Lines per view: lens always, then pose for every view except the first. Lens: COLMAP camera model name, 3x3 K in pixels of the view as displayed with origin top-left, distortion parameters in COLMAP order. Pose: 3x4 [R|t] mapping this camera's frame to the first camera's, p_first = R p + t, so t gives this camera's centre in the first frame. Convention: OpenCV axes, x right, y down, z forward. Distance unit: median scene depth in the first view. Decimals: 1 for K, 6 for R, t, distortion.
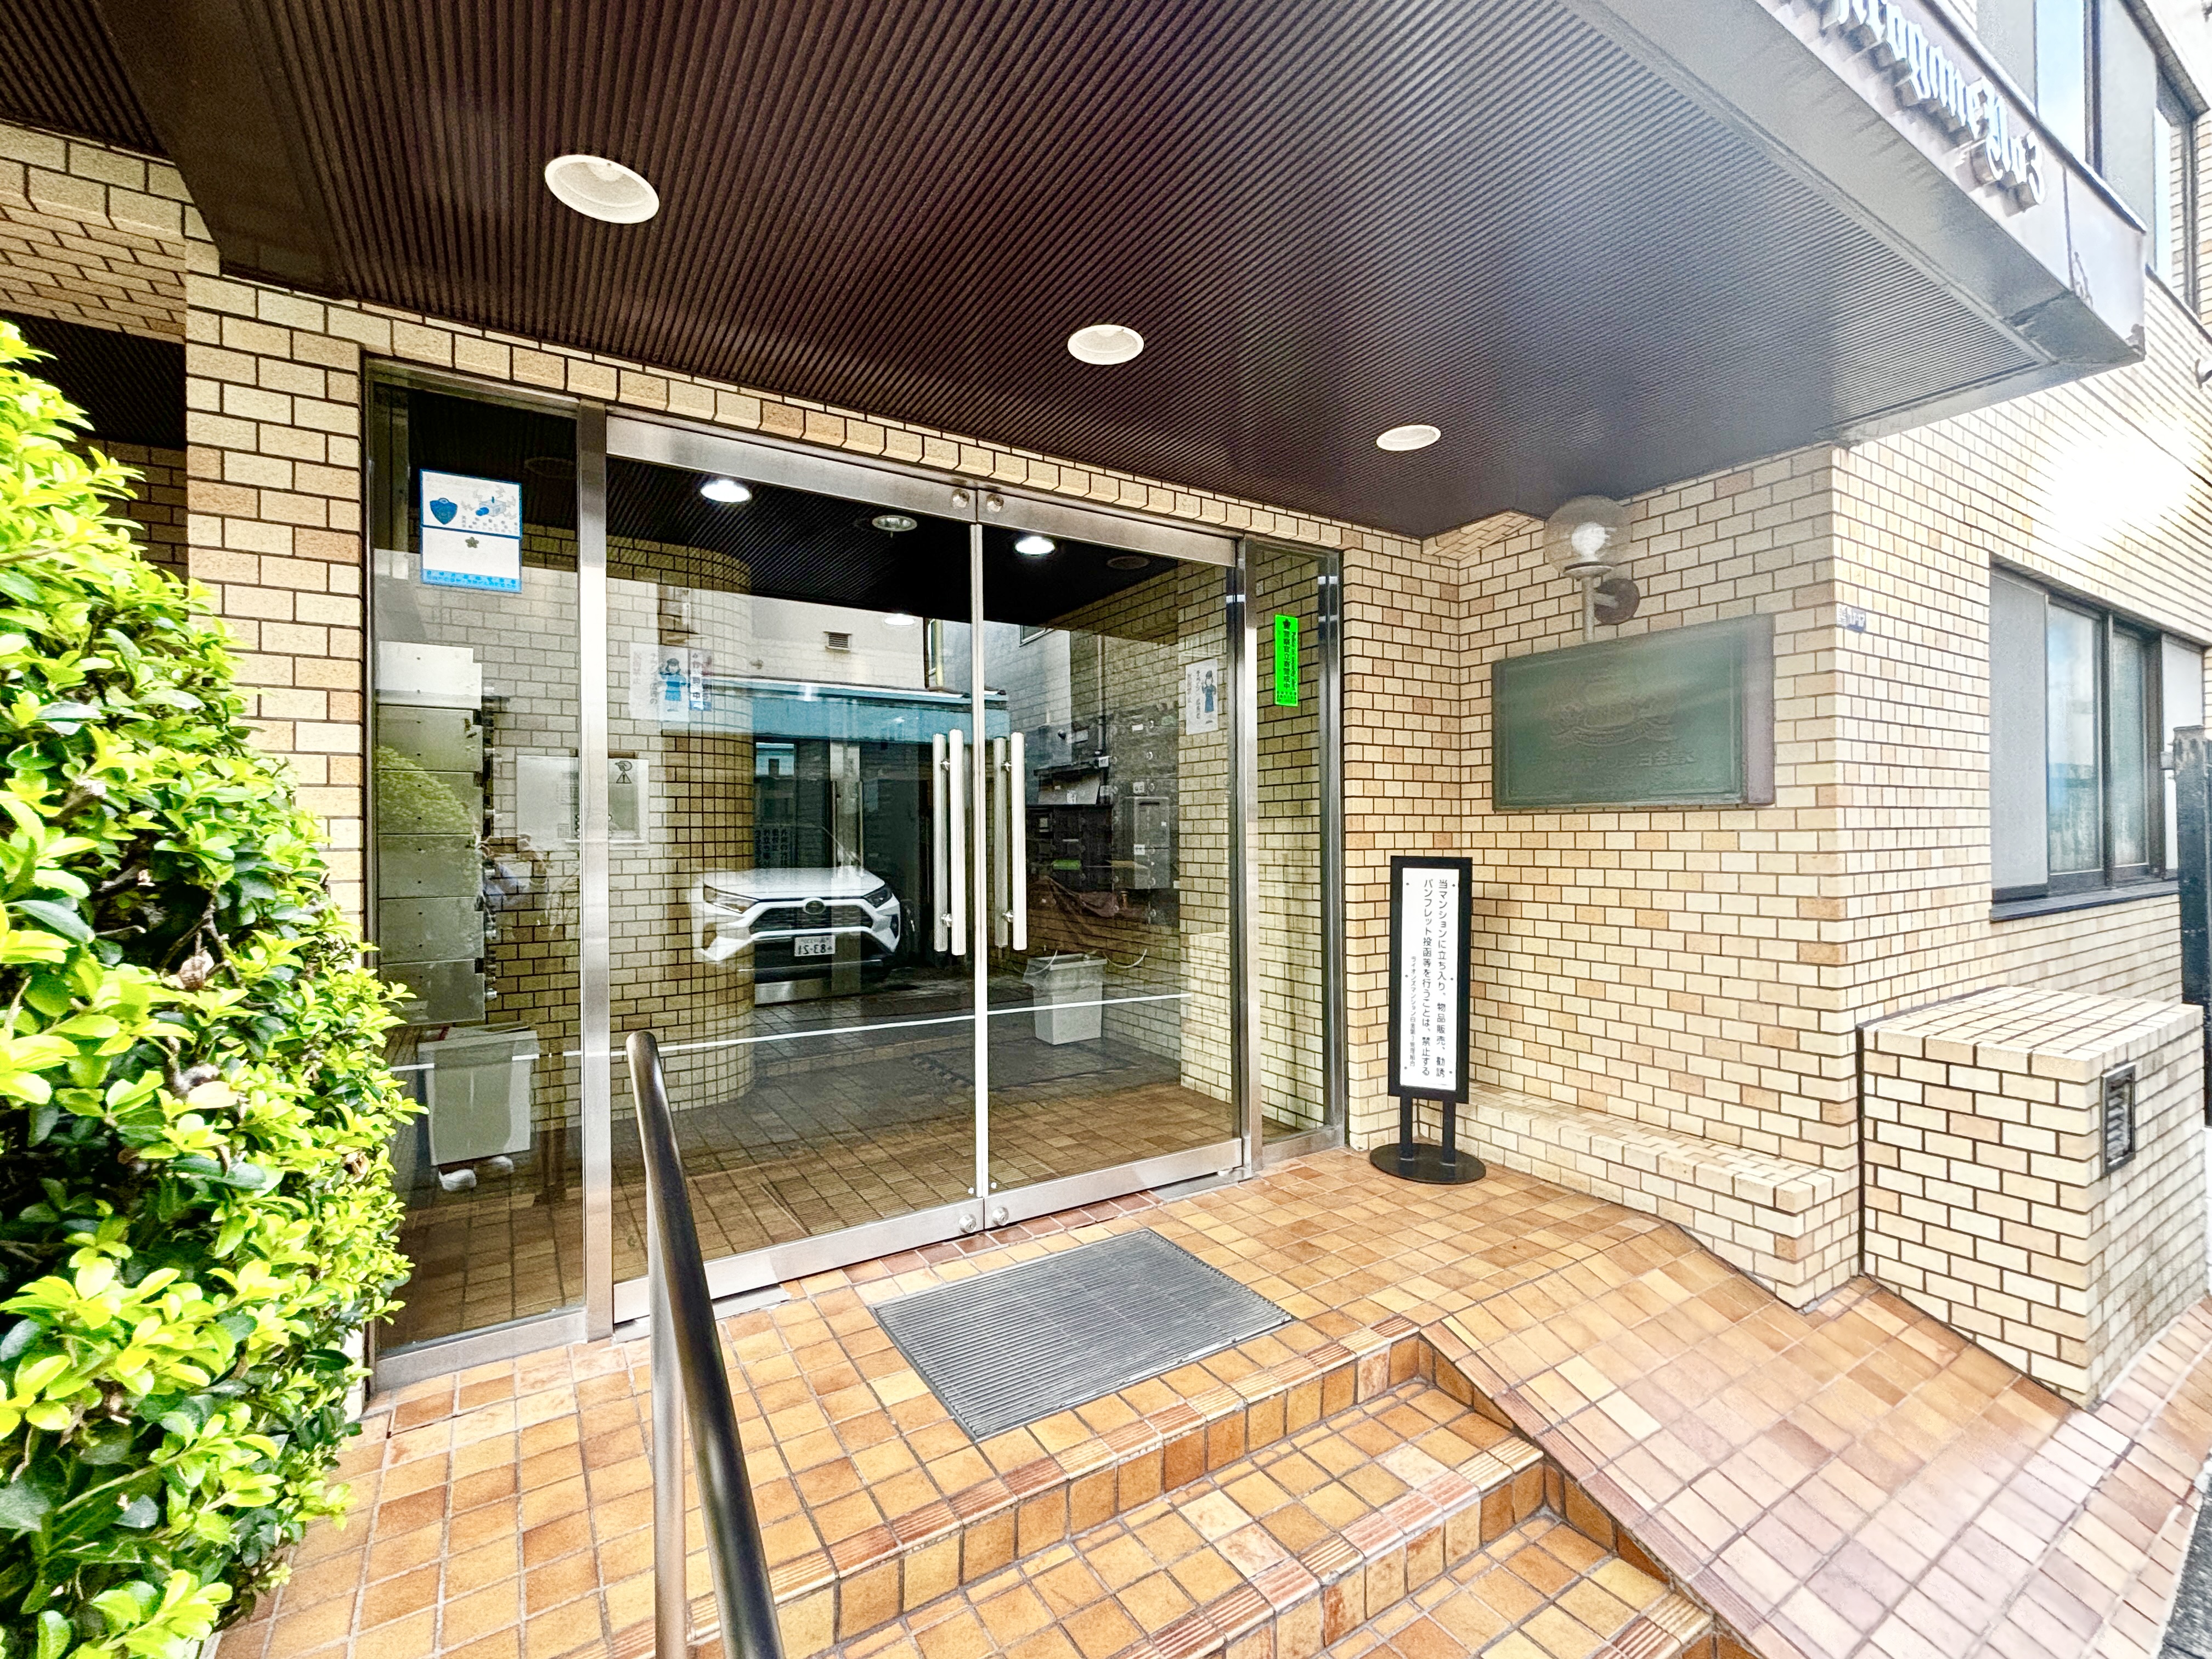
lens RADIAL K [[961.1, 0, 1106.0], [0, 961.1, 829.5], [0, 0, 1]] dist [0.001056, -0.000201]
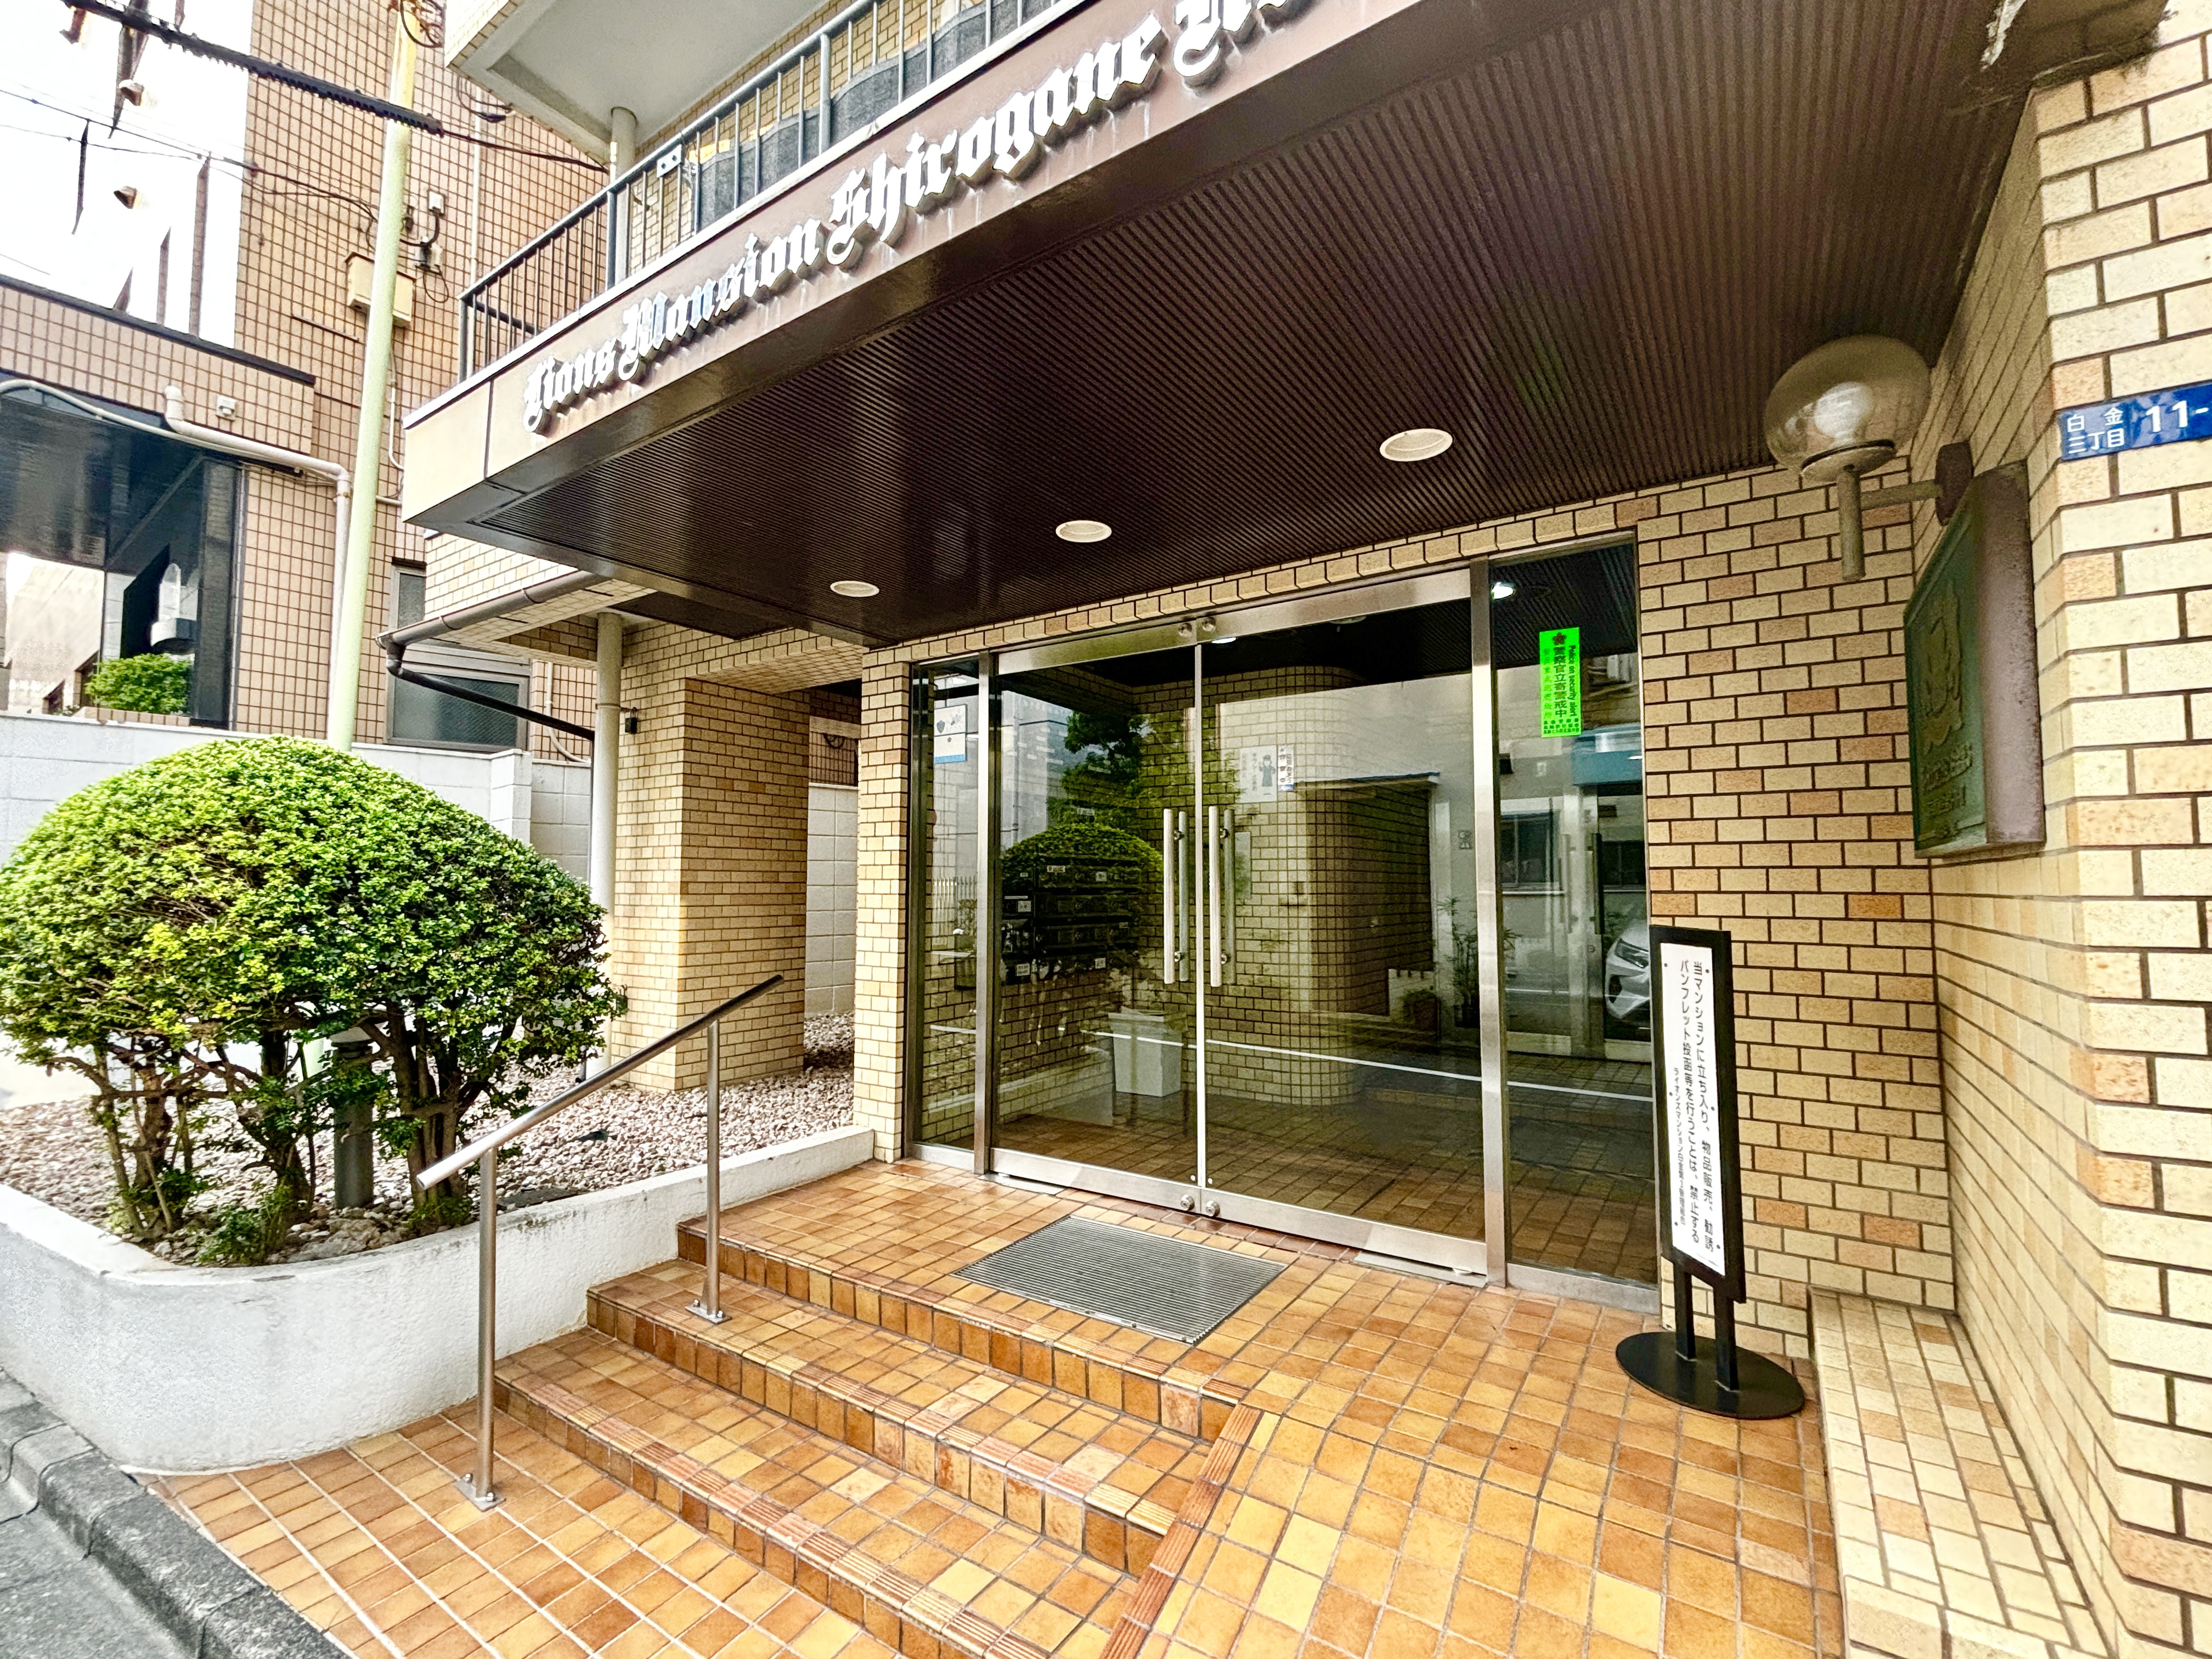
lens RADIAL K [[962.1, 0, 1106.0], [0, 962.1, 829.5], [0, 0, 1]] dist [-0.000261, -0.000188]
pose [[0.407187, -0.048101, -0.912077, 0.964737], [0.001057, 0.998636, -0.052194, -0.008831], [0.913344, 0.020289, 0.406683, 0.380809]]
